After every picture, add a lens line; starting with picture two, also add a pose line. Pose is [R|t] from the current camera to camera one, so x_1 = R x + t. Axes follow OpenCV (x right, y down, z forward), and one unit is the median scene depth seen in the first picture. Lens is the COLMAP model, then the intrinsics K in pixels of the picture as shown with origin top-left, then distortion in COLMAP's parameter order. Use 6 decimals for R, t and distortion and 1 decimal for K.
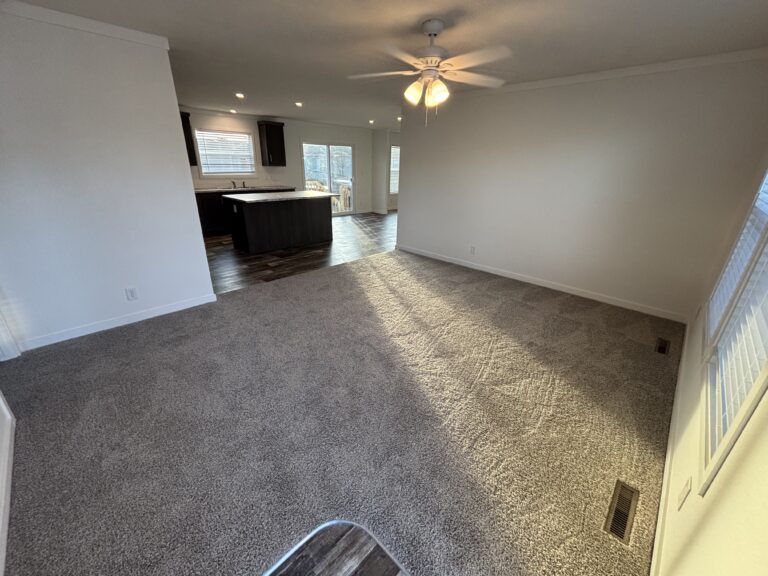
lens RADIAL K [[311.2, 0, 391.4], [0, 311.2, 288.8], [0, 0, 1]] dist [-0.001194, 0.001537]
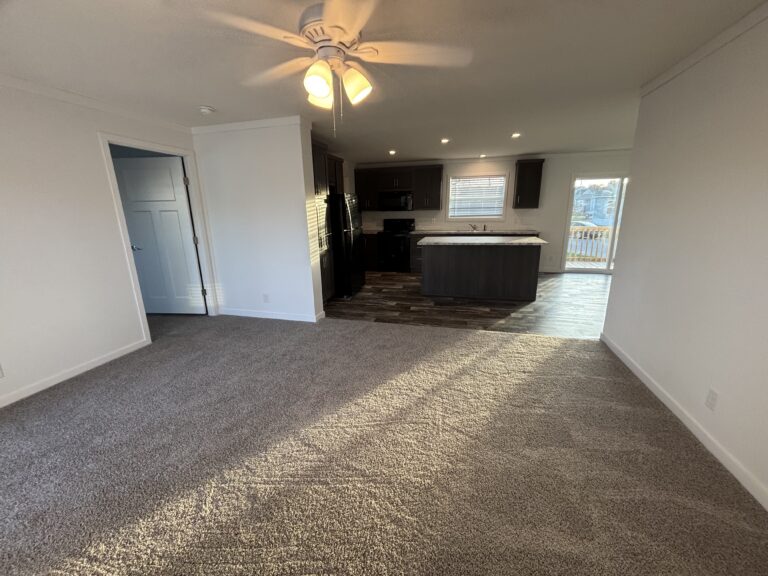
lens RADIAL K [[311.2, 0, 383.5], [0, 311.2, 294.3], [0, 0, 1]] dist [-0.001194, 0.001537]
pose [[0.469663, 0.209847, -0.857543, 0.390091], [-0.304341, 0.950284, 0.065859, -0.158019], [0.828730, 0.230054, 0.510178, 0.438045]]
